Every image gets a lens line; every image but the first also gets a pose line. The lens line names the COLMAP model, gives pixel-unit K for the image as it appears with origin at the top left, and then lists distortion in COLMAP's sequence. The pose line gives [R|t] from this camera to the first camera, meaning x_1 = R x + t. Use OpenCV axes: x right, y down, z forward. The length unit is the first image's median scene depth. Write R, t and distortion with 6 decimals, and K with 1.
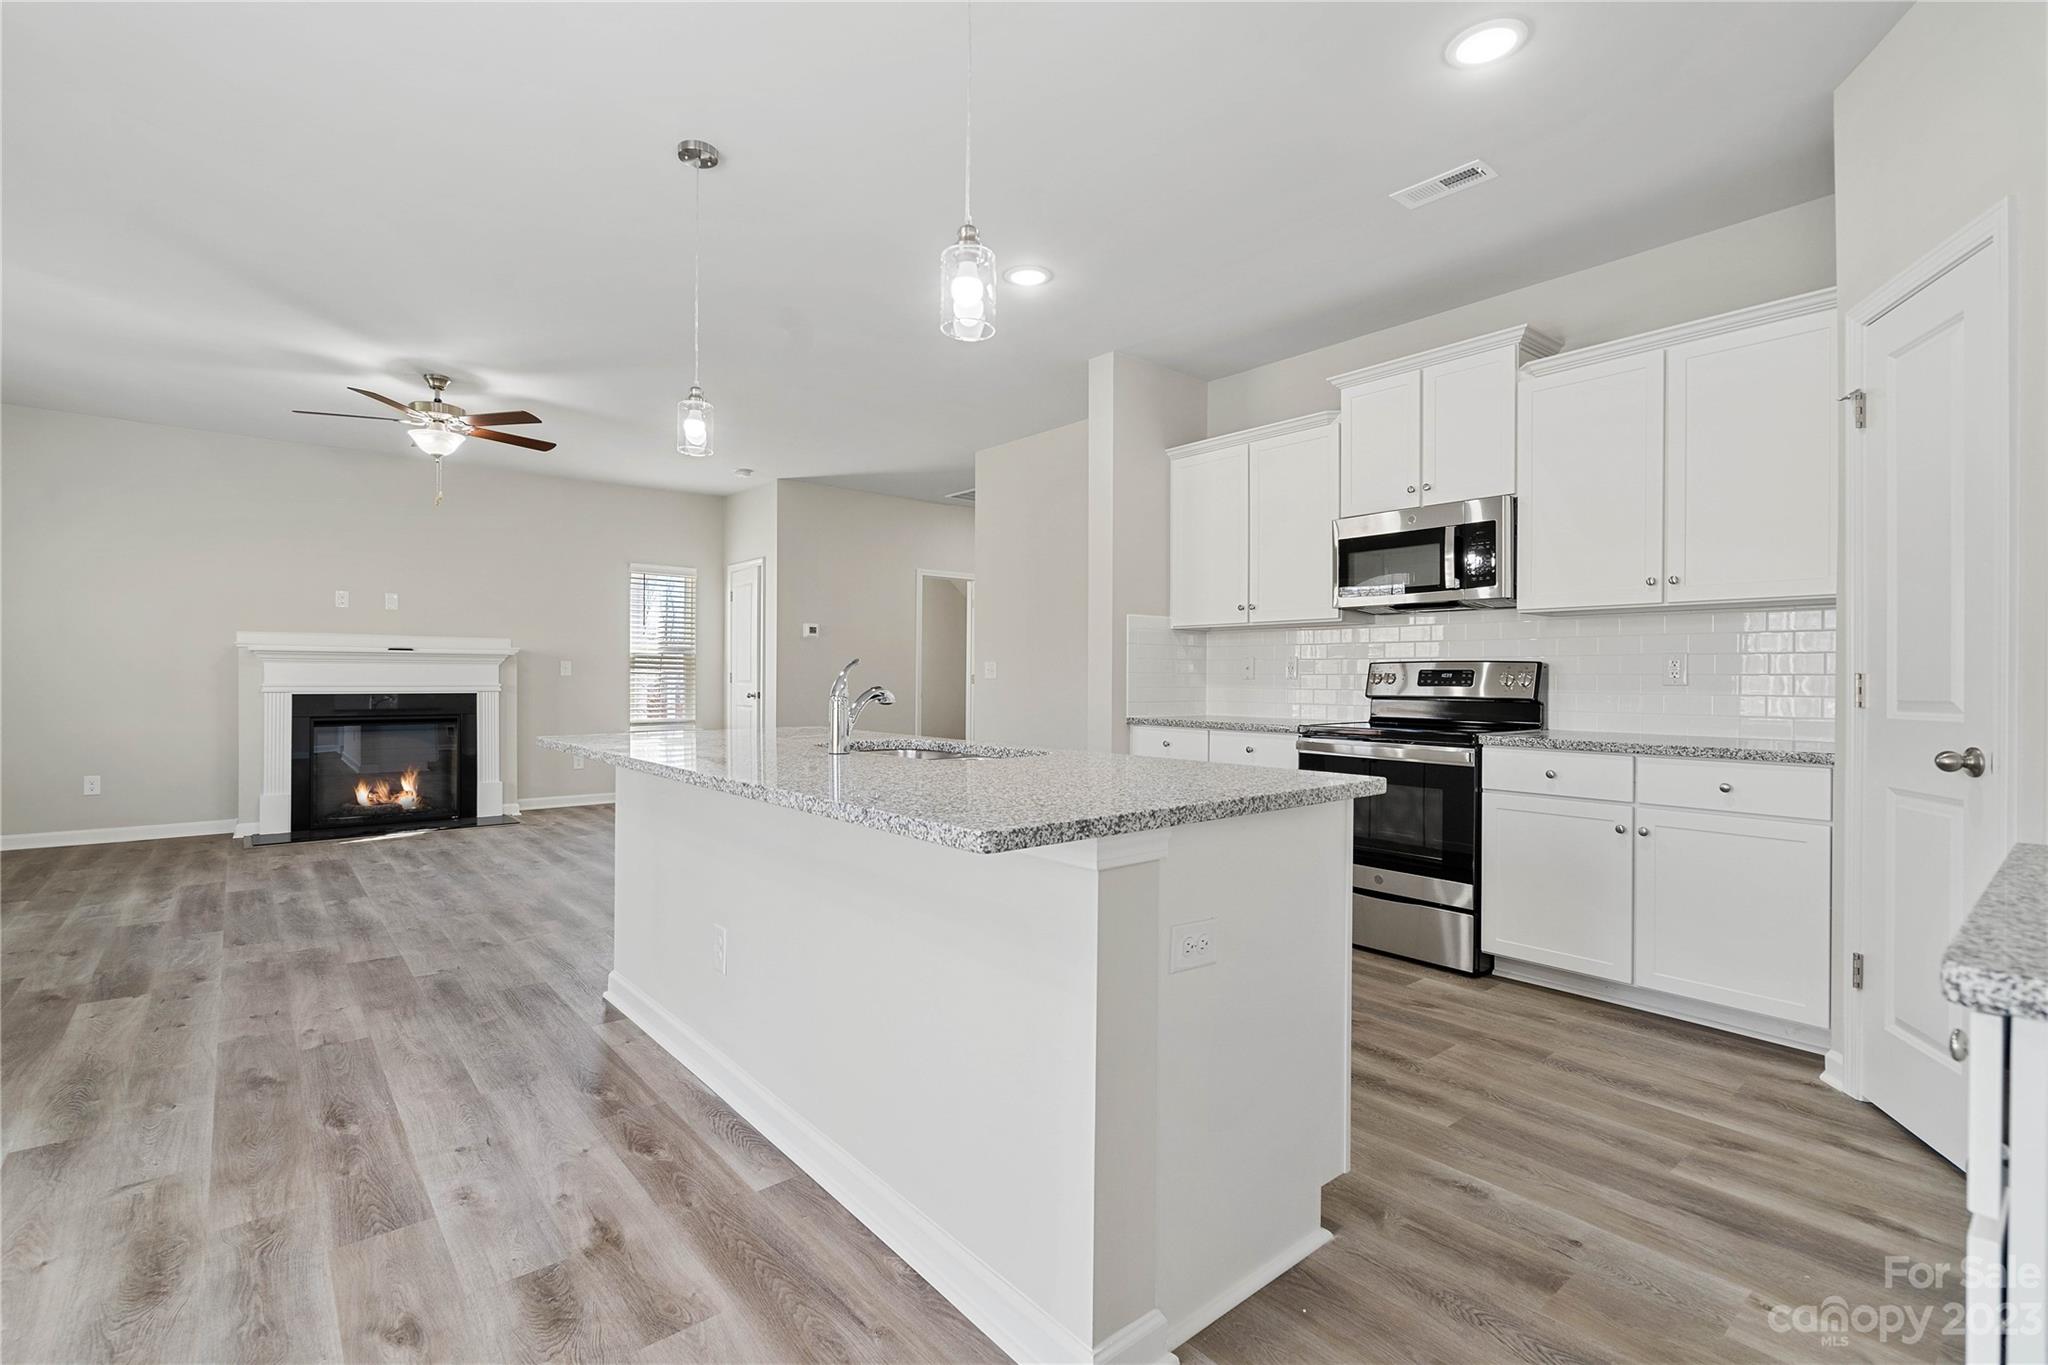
lens RADIAL K [[934.9, 0, 1009.4], [0, 934.9, 683.1], [0, 0, 1]] dist [-0.003444, 0.001529]
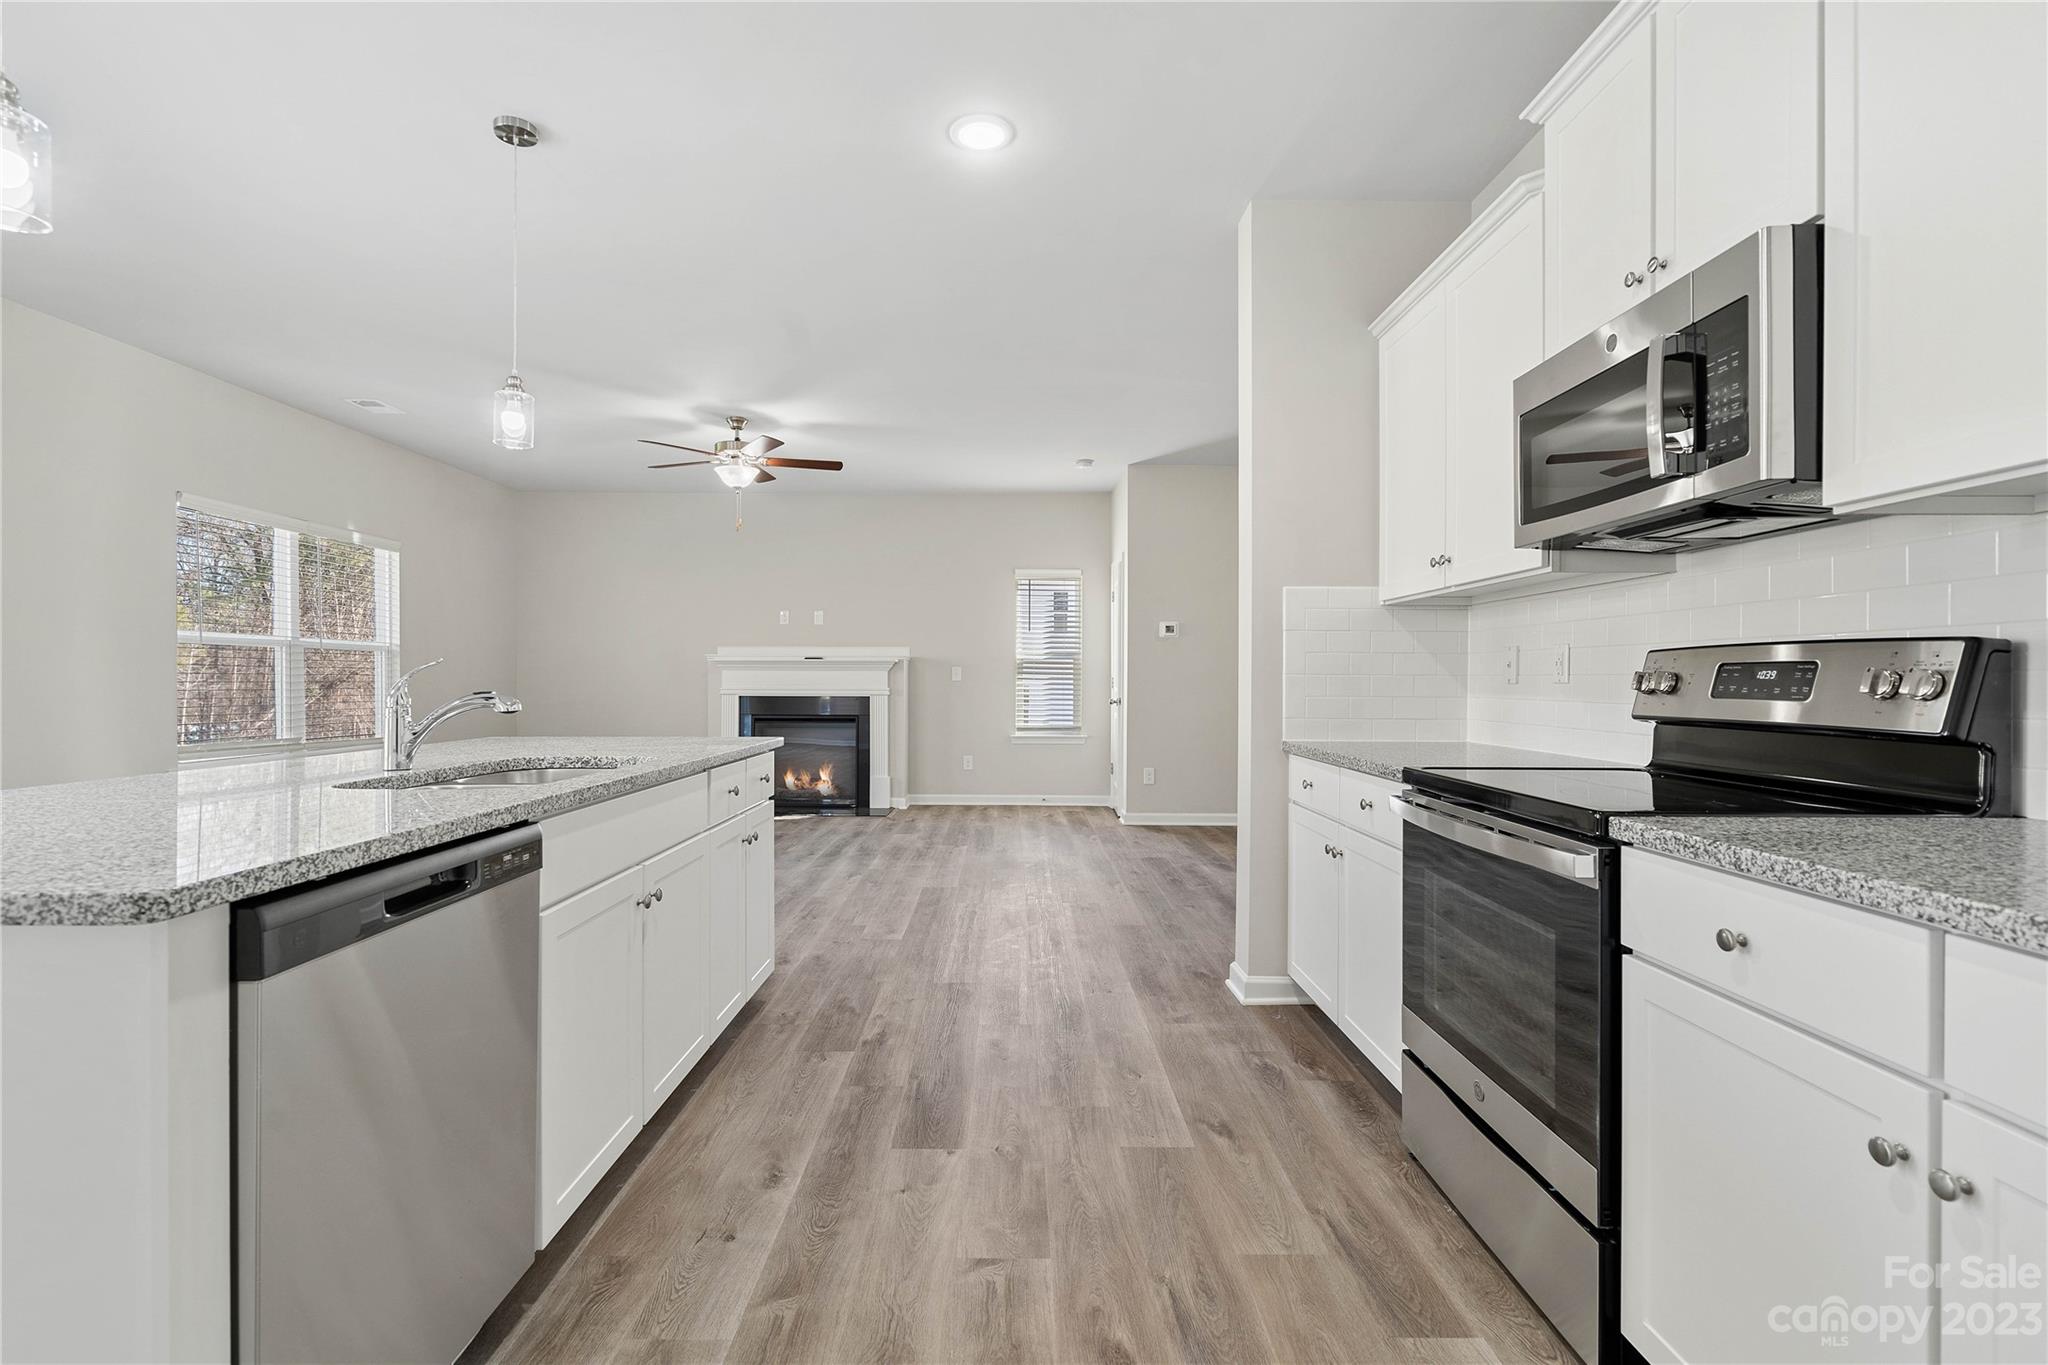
lens RADIAL K [[934.9, 0, 1005.9], [0, 934.9, 692.5], [0, 0, 1]] dist [-0.003444, 0.001529]
pose [[0.769075, 0.006010, -0.639131, 0.564610], [-0.003282, 0.999980, 0.005454, -0.001466], [0.639151, -0.002097, 0.769079, 0.506845]]
